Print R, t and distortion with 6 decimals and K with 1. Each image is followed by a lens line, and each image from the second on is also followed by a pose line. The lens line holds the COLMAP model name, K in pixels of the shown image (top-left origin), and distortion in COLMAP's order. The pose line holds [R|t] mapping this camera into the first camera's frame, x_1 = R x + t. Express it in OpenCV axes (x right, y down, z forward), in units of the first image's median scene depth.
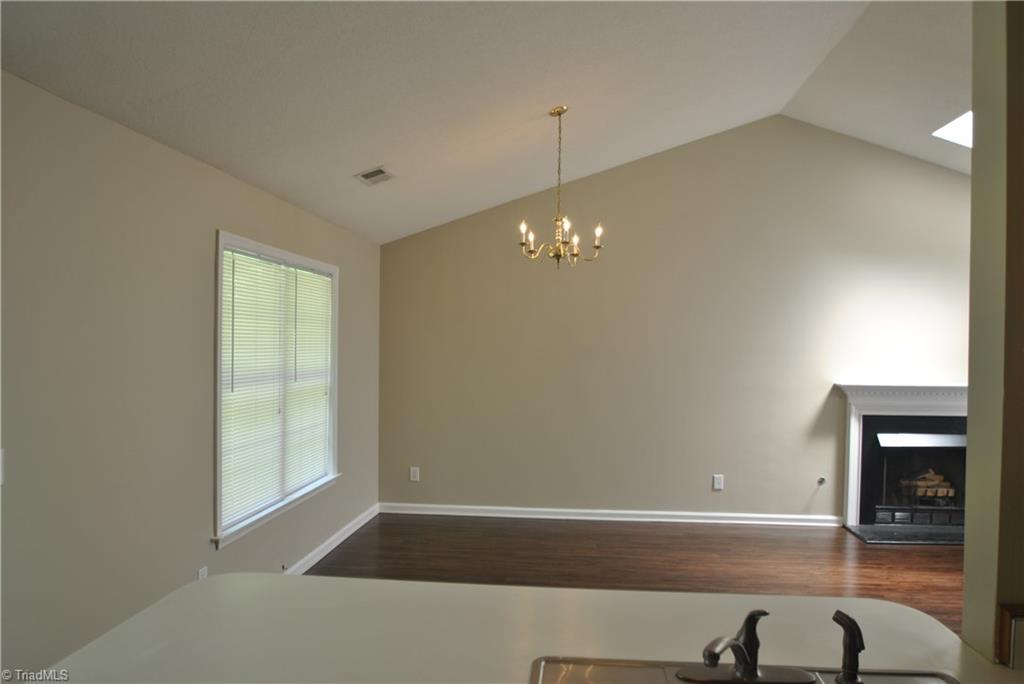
lens RADIAL K [[705.1, 0, 517.7], [0, 705.1, 344.9], [0, 0, 1]] dist [-0.027780, -0.004046]
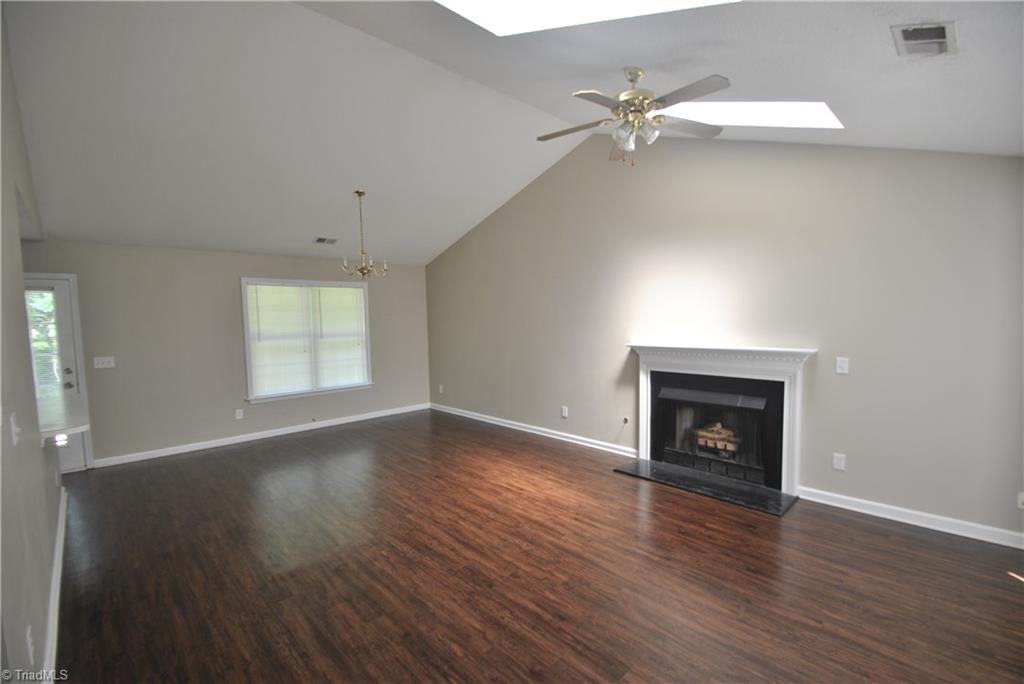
lens RADIAL K [[455.2, 0, 512.1], [0, 455.2, 345.0], [0, 0, 1]] dist [0.003060, 0.000029]
pose [[0.743946, 0.018415, -0.667986, 0.842949], [0.022874, 0.998333, 0.052997, 0.008502], [0.667848, -0.054706, 0.742284, 0.256958]]
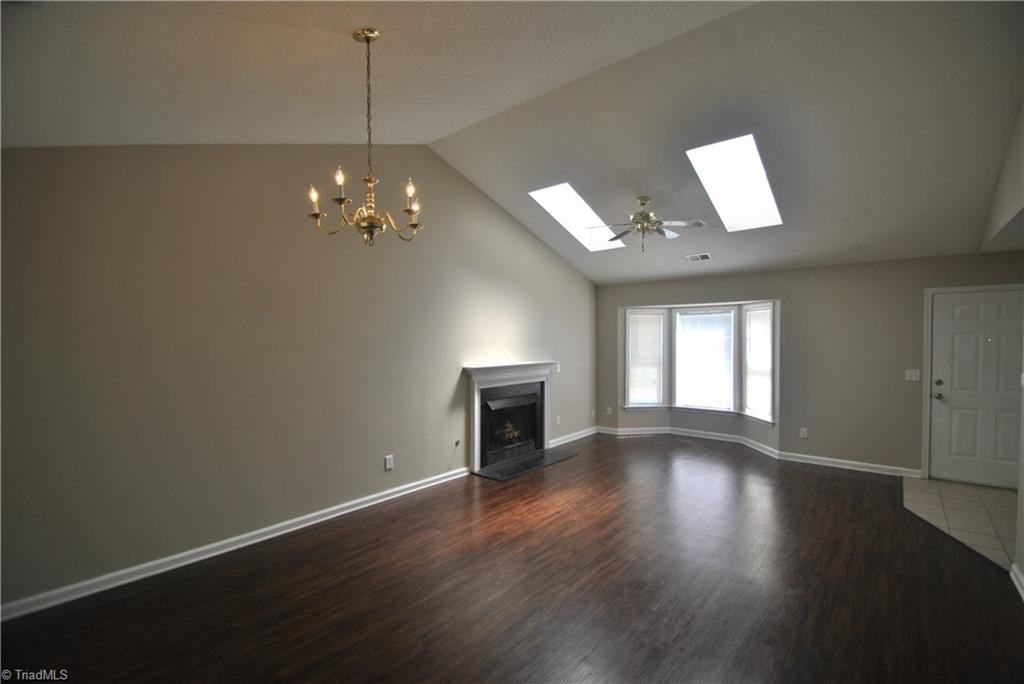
lens RADIAL K [[455.2, 0, 536.6], [0, 455.2, 341.3], [0, 0, 1]] dist [0.003060, 0.000029]
pose [[0.552986, -0.018377, 0.832988, -0.189639], [0.013352, 0.999824, 0.013194, -0.003591], [-0.833083, 0.003826, 0.553134, 0.414053]]
